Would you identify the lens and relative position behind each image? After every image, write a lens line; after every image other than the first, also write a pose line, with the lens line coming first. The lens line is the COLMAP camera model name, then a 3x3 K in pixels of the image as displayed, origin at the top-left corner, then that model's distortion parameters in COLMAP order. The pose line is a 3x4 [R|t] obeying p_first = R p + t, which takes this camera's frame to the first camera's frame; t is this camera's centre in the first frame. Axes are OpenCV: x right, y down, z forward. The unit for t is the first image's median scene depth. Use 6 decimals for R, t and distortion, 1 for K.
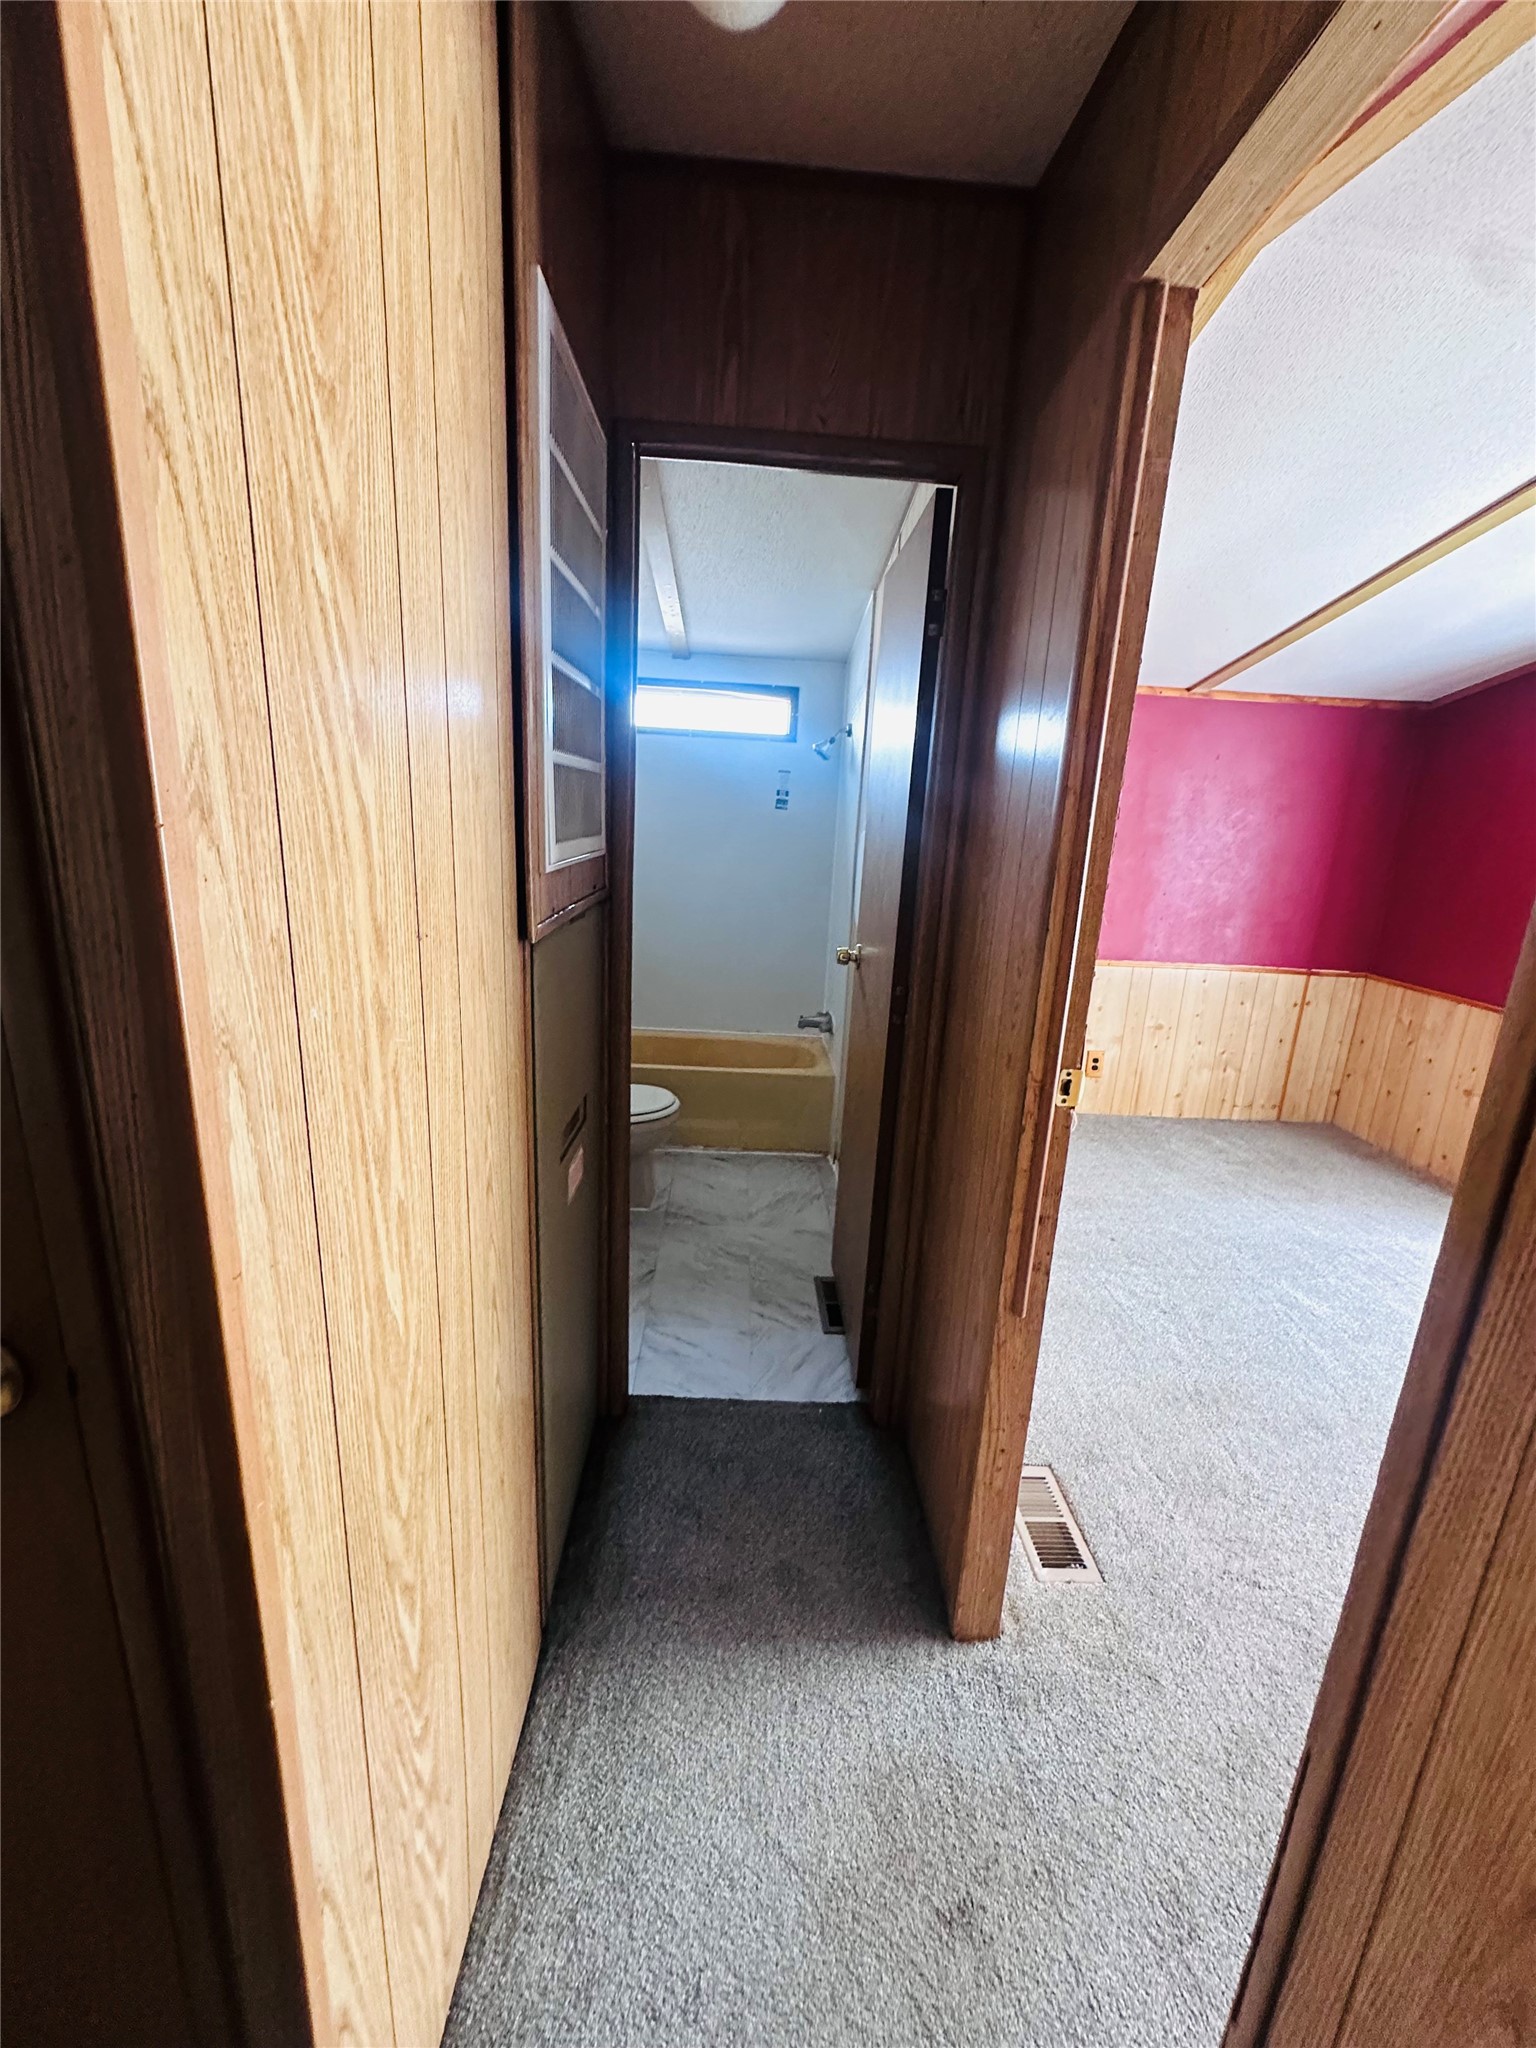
lens RADIAL K [[823.2, 0, 771.7], [0, 823.2, 1030.4], [0, 0, 1]] dist [-0.004605, 0.001063]
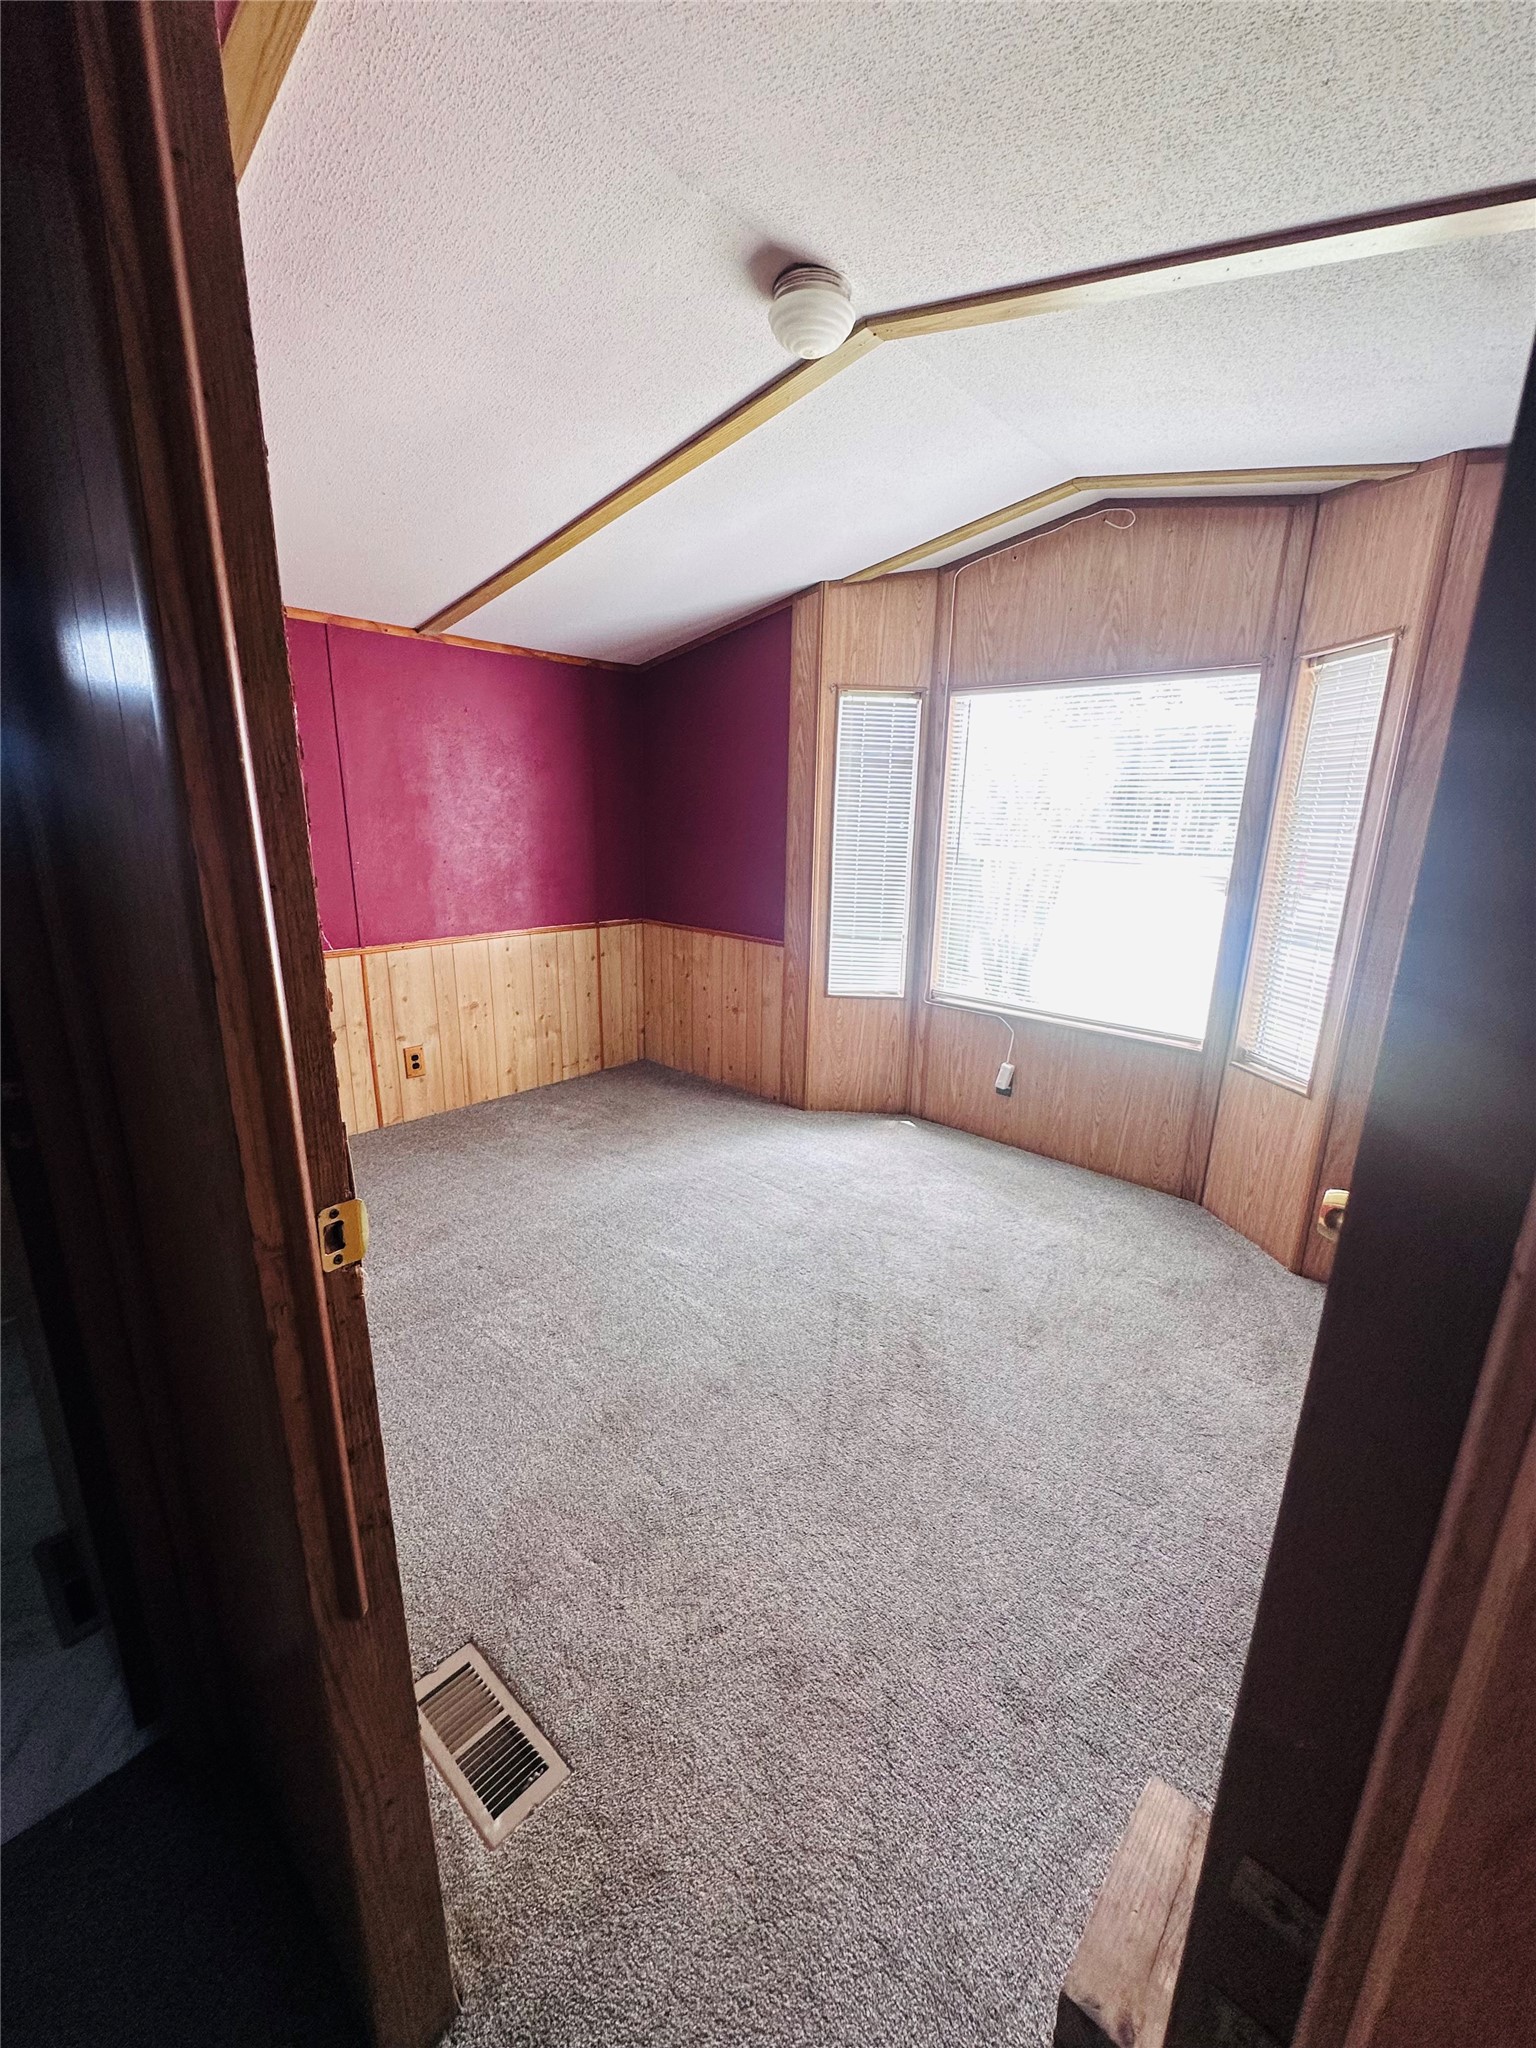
lens RADIAL K [[823.2, 0, 768.7], [0, 823.2, 1022.1], [0, 0, 1]] dist [-0.004605, 0.001063]
pose [[0.692079, -0.215705, 0.688839, 0.062545], [0.194007, 0.974777, 0.110324, -0.024237], [-0.695261, 0.057286, 0.716471, 0.114134]]
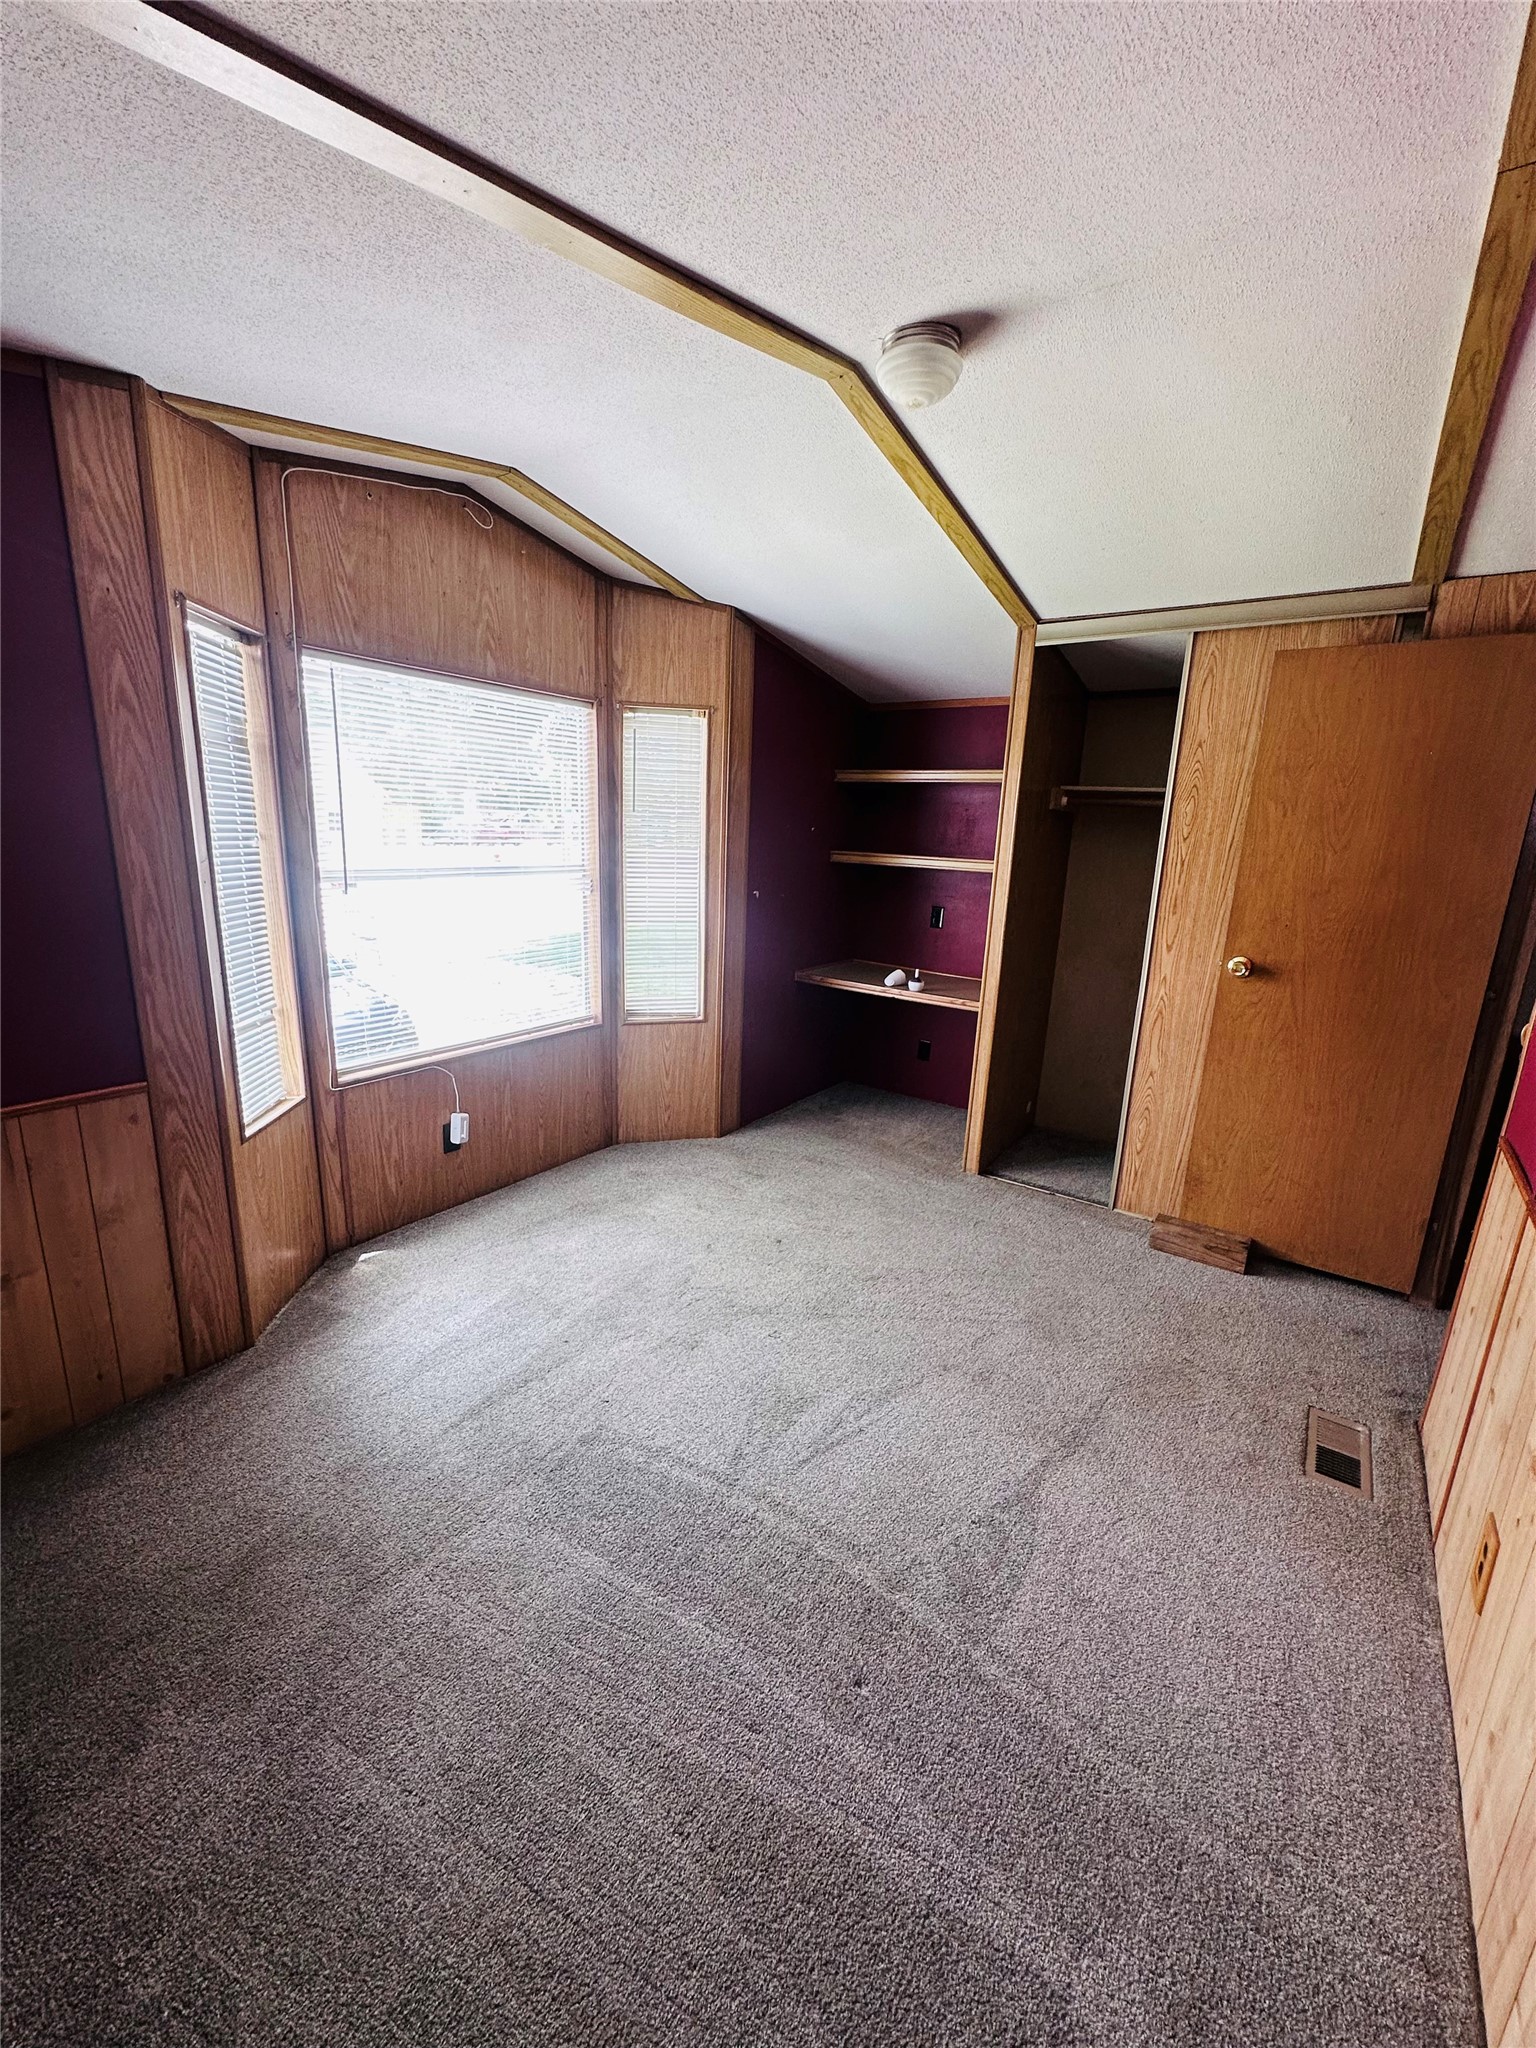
lens RADIAL K [[823.2, 0, 759.0], [0, 823.2, 1025.5], [0, 0, 1]] dist [-0.004605, 0.001063]
pose [[-0.793204, -0.222127, 0.566998, 0.204383], [0.075381, 0.888122, 0.453384, -0.234057], [-0.604272, 0.402367, -0.687717, 0.906305]]
